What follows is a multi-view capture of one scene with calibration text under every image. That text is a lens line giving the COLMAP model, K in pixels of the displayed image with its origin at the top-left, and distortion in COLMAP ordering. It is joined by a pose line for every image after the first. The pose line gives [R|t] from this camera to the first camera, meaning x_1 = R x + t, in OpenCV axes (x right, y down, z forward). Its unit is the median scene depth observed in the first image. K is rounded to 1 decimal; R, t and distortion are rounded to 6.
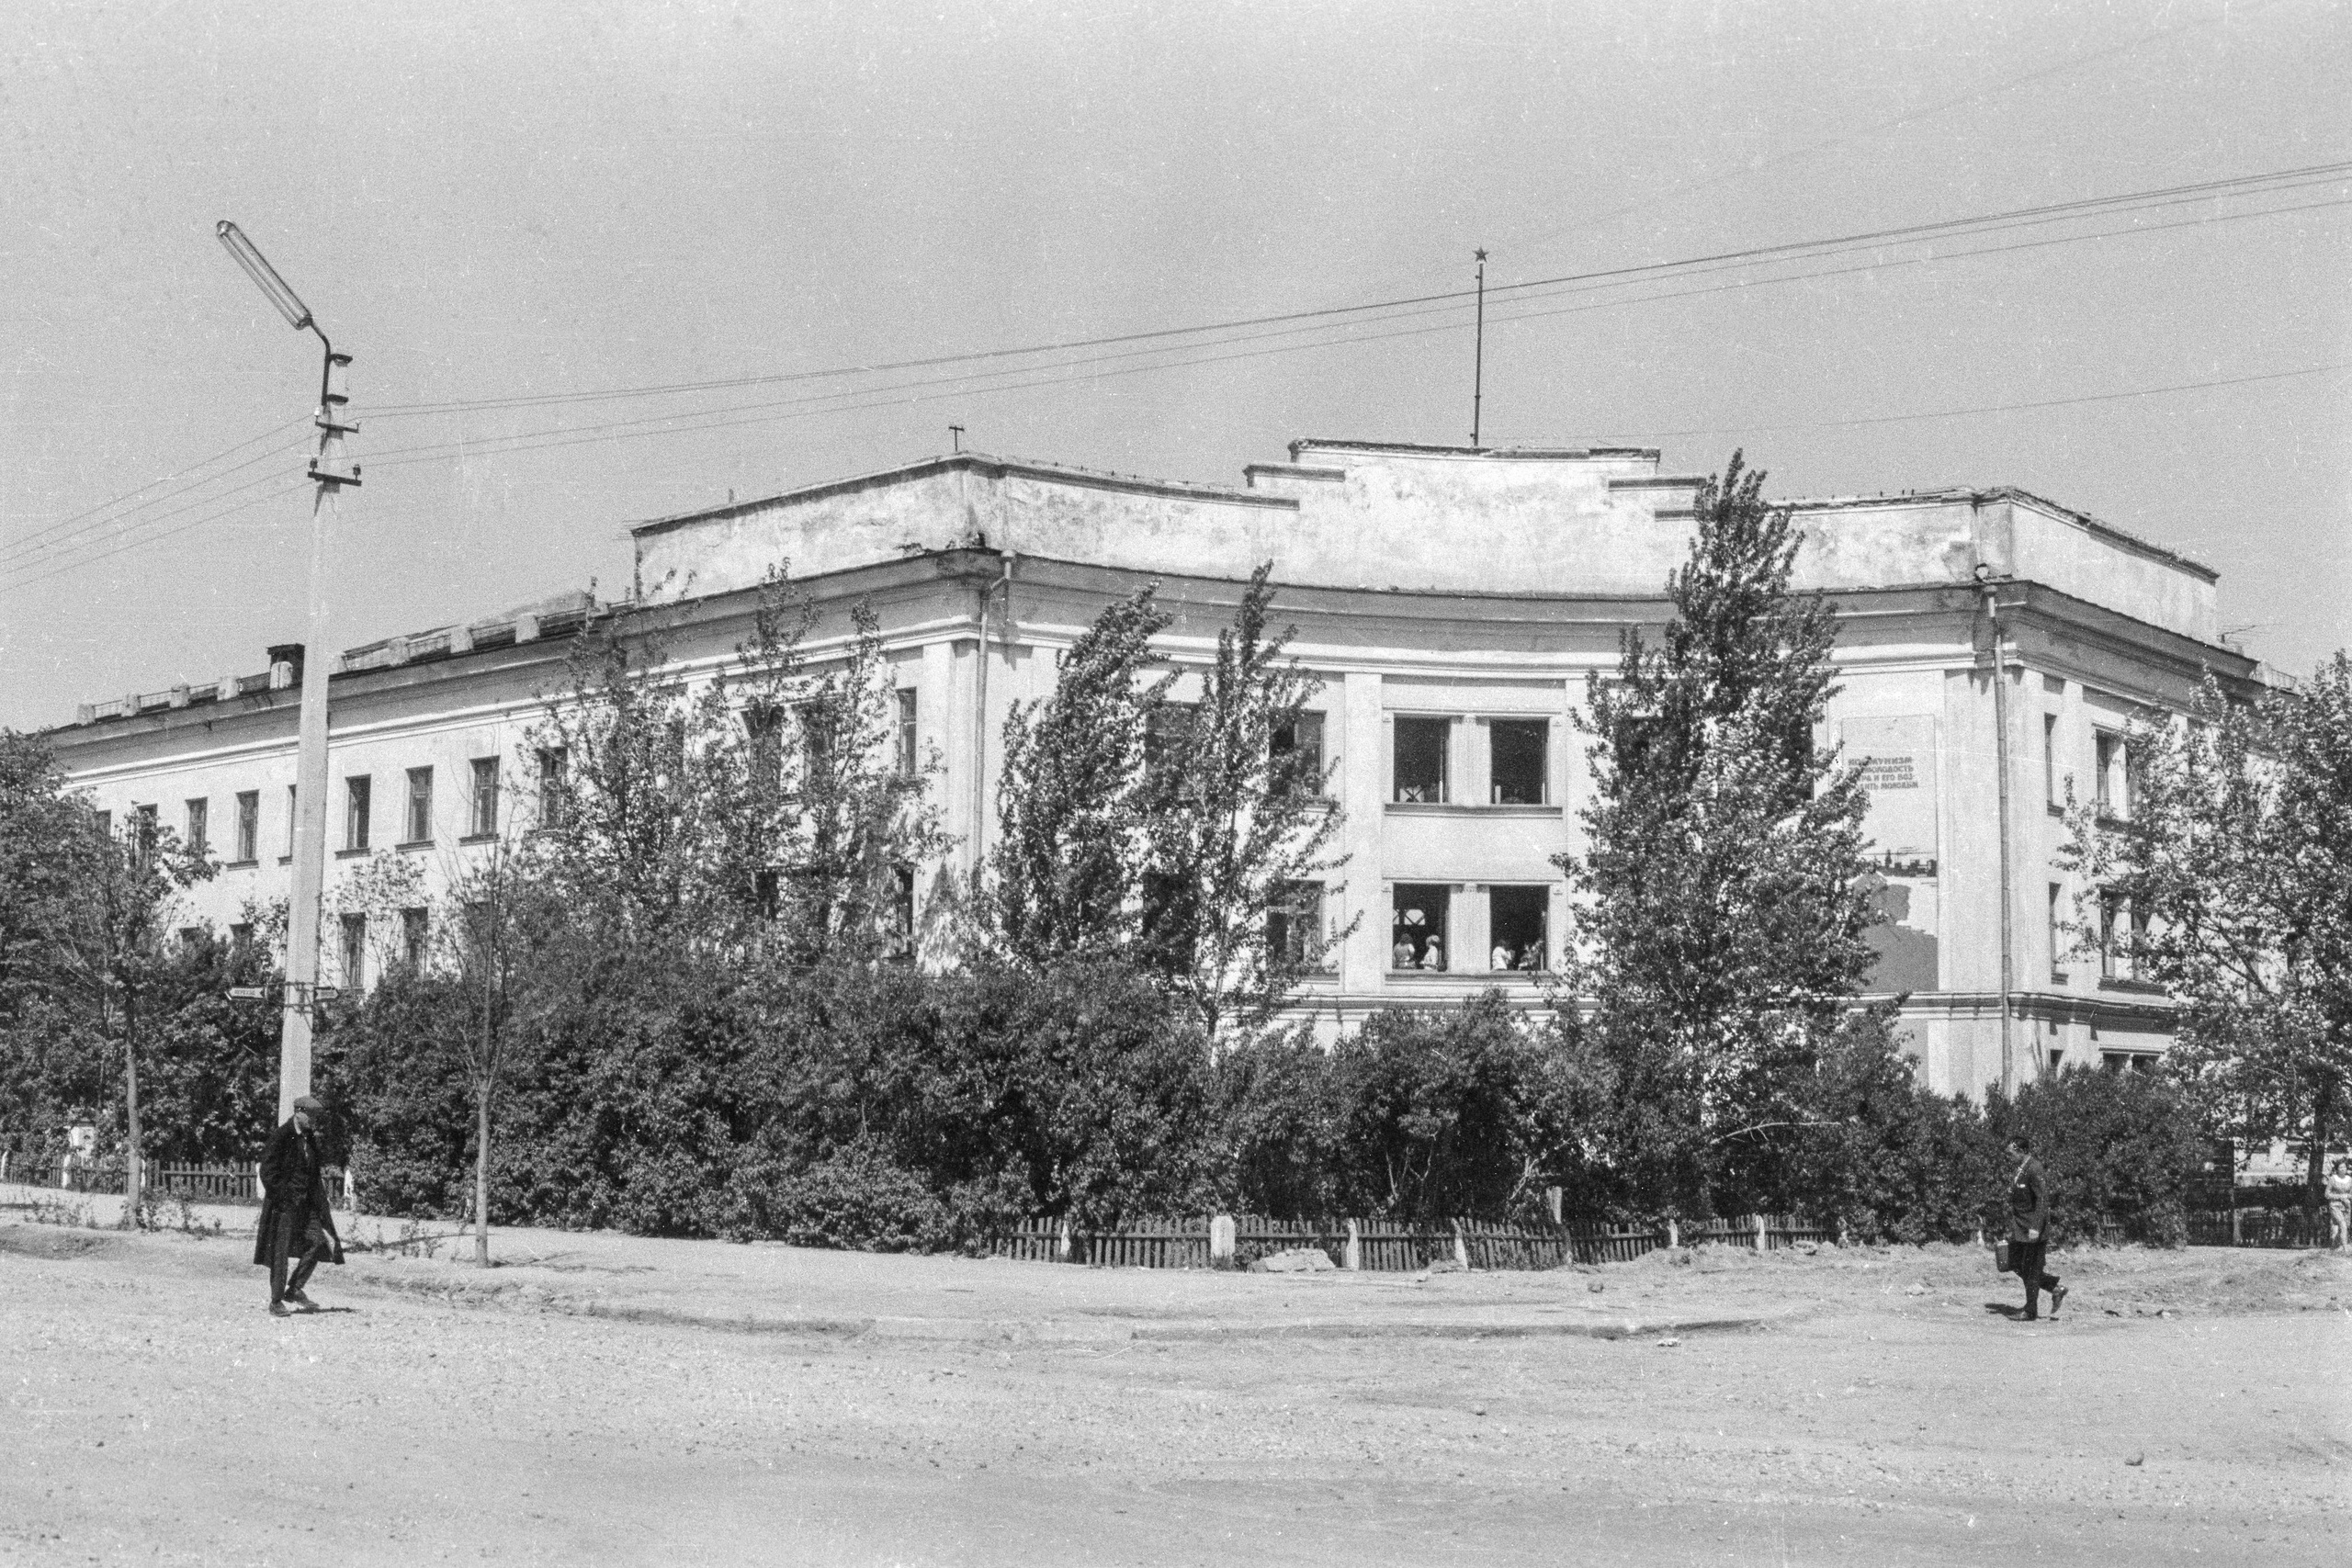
lens RADIAL K [[3222.6, 0, 1176.0], [0, 3222.6, 784.0], [0, 0, 1]] dist [-0.224161, 0.007455]
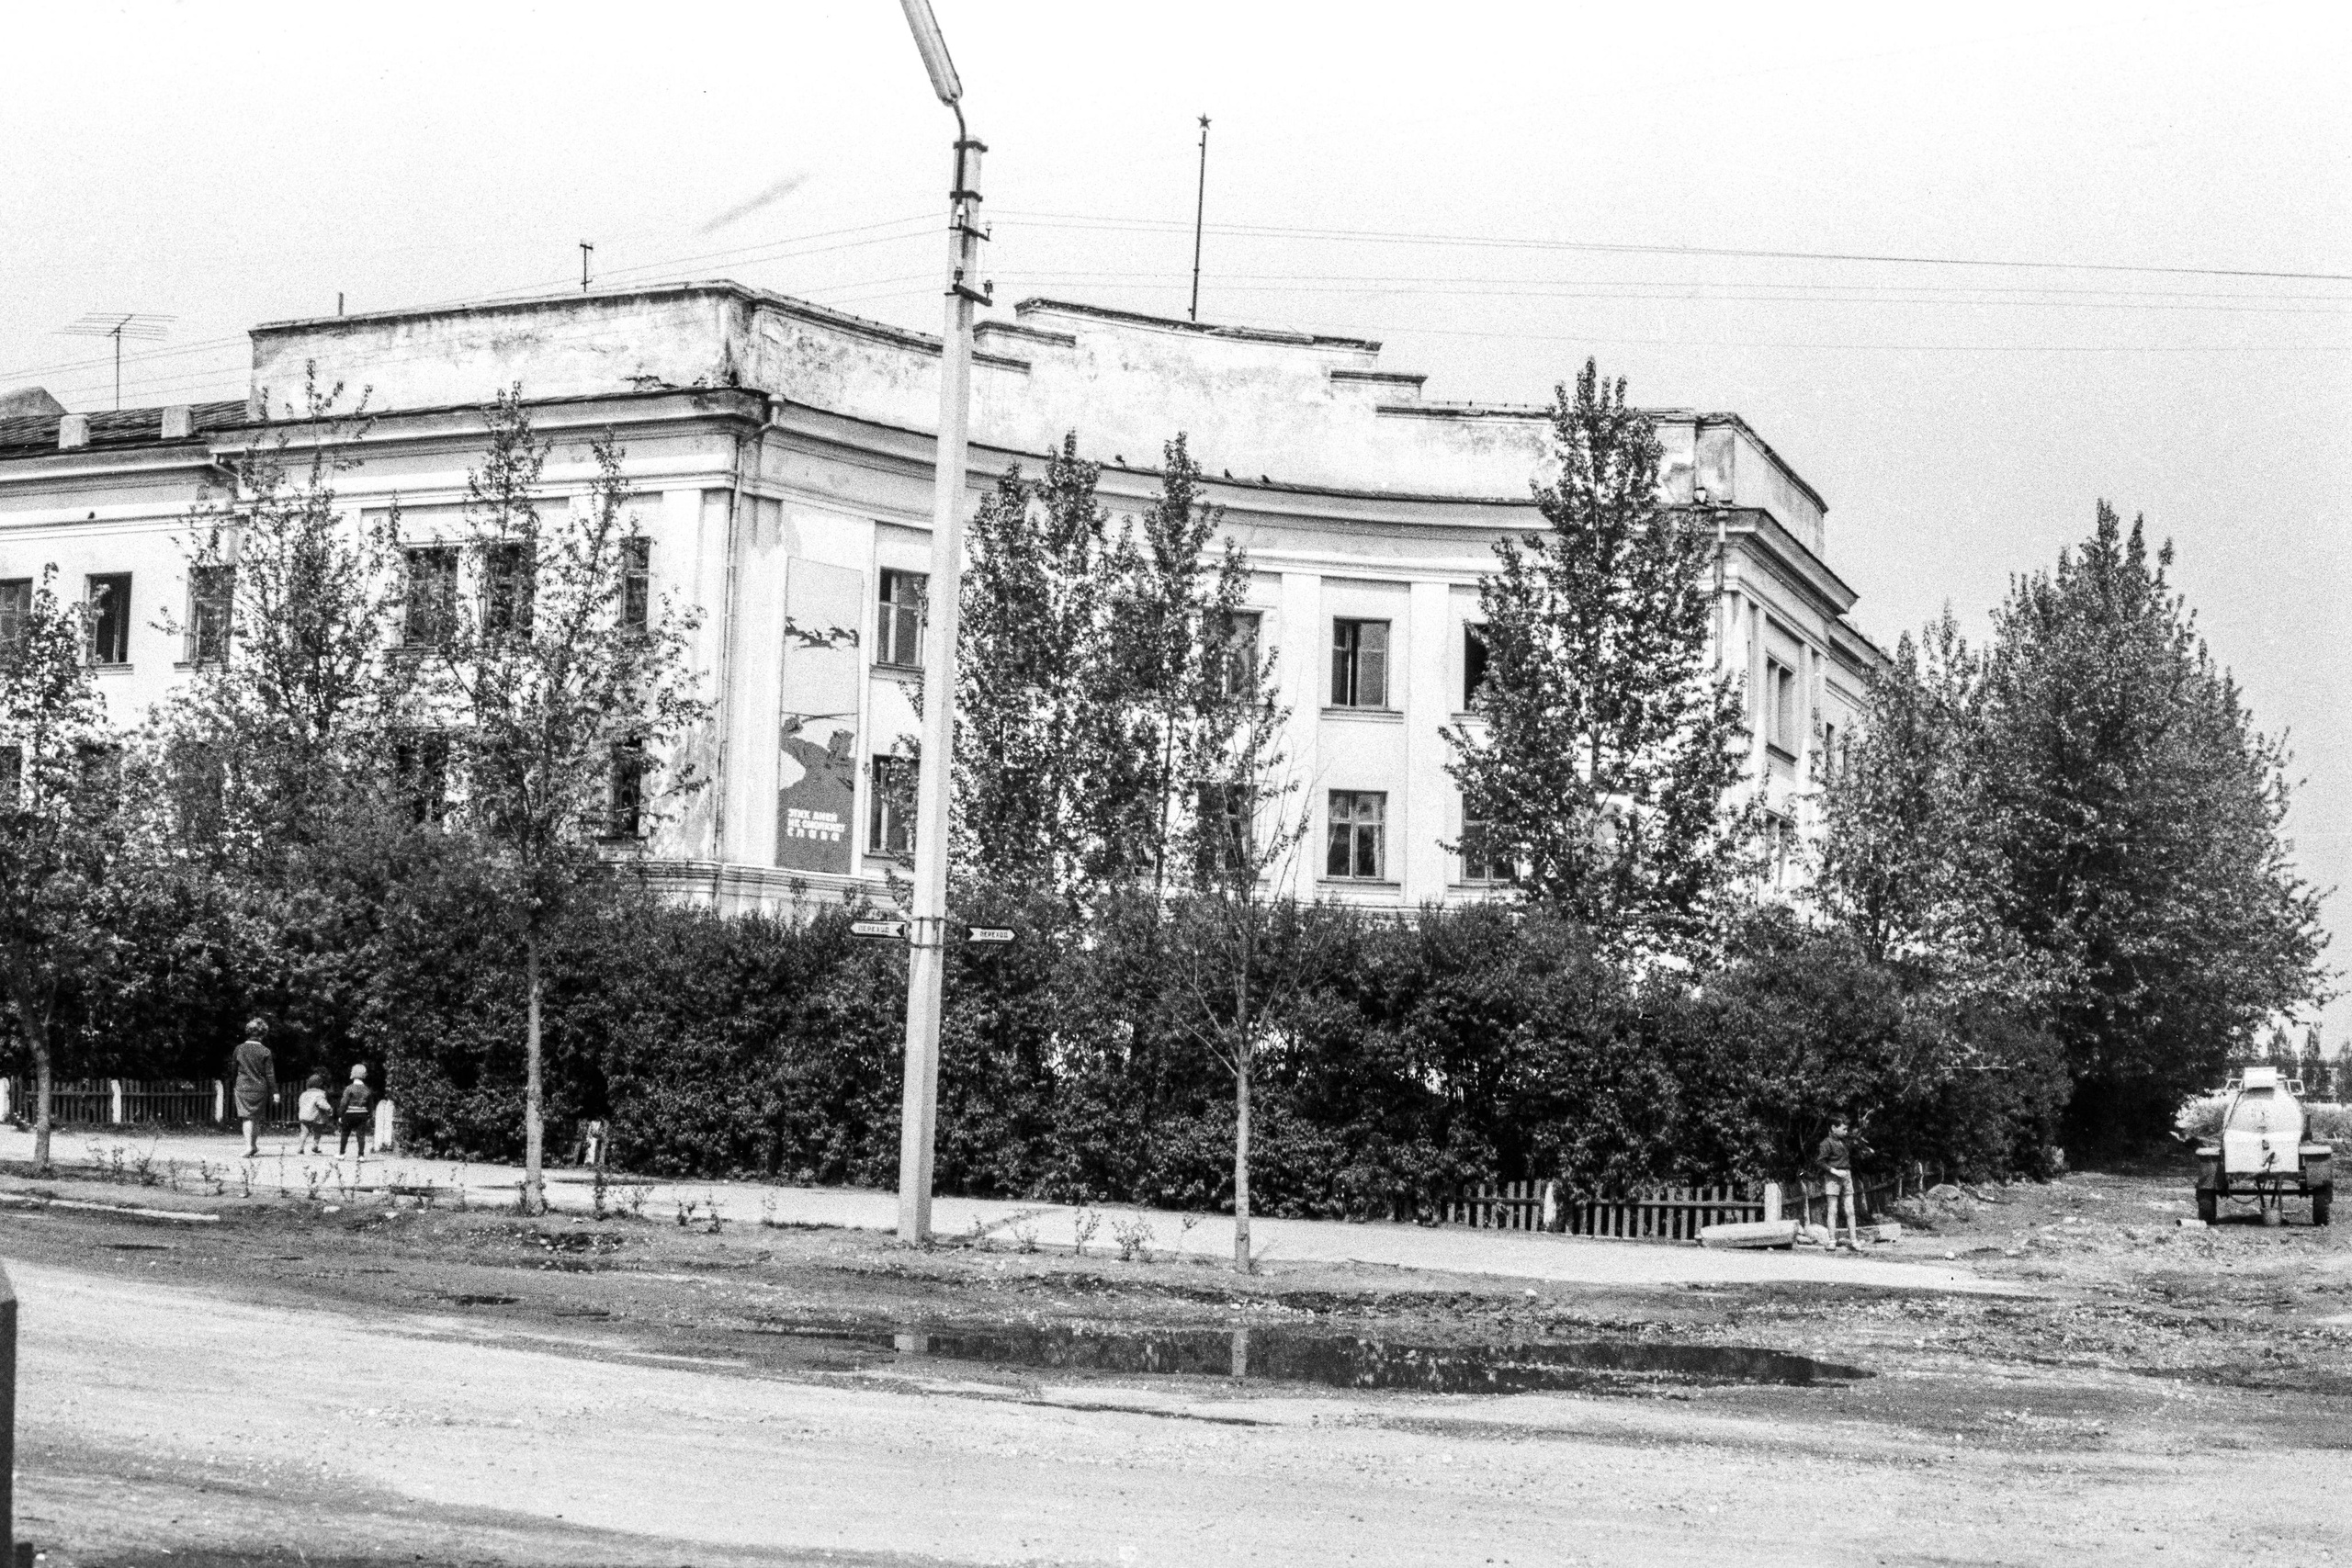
lens RADIAL K [[3165.4, 0, 1176.0], [0, 3165.4, 784.0], [0, 0, 1]] dist [-0.019688, -1.418804]
pose [[0.931995, 0.042644, 0.359953, -0.259930], [-0.060404, 0.997442, 0.038230, -0.003183], [-0.357402, -0.057373, 0.932187, 0.116097]]
